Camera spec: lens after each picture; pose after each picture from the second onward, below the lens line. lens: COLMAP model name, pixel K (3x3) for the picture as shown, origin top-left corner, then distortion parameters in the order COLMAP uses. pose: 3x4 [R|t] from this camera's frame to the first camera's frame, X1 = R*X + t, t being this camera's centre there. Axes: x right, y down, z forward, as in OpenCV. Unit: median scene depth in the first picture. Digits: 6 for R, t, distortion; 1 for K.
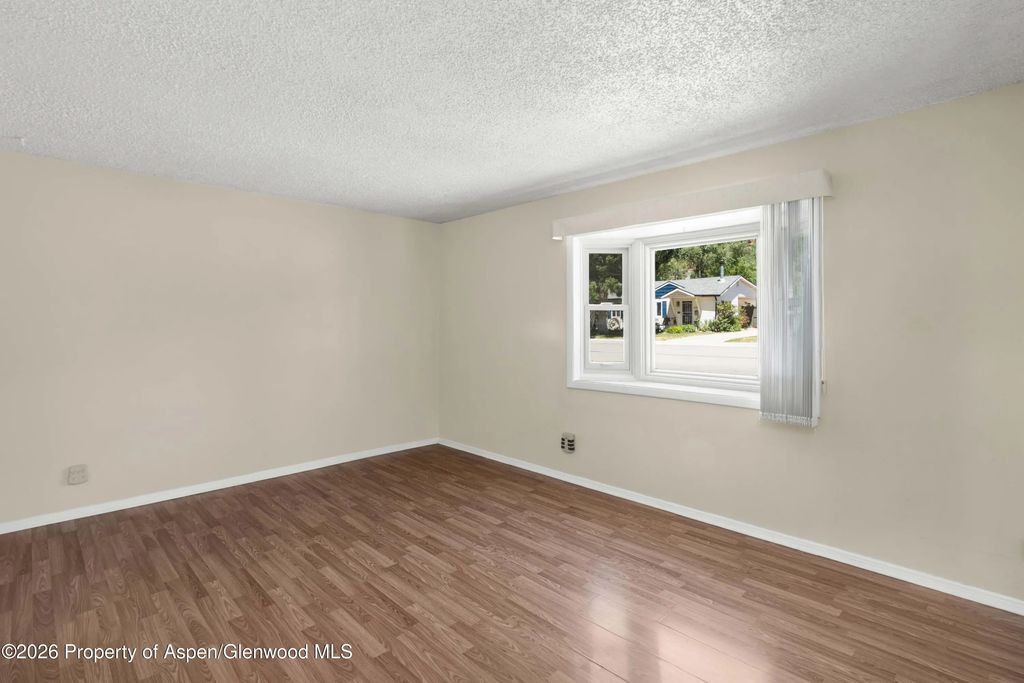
lens RADIAL K [[506.7, 0, 512.3], [0, 506.7, 325.2], [0, 0, 1]] dist [0.001147, 0.000078]
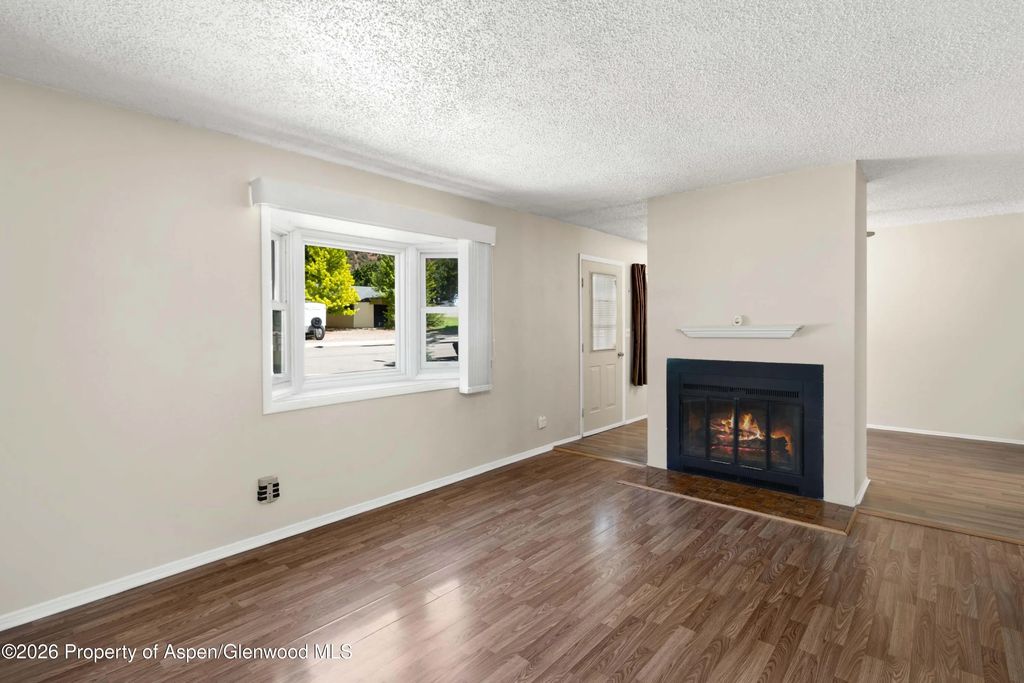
lens RADIAL K [[478.5, 0, 512.0], [0, 478.5, 341.5], [0, 0, 1]] dist [0.001728, 0.000138]
pose [[-0.071916, -0.034478, 0.996815, -0.812470], [0.012390, 0.999294, 0.035458, -0.002272], [-0.997334, 0.014901, -0.071438, 0.950310]]
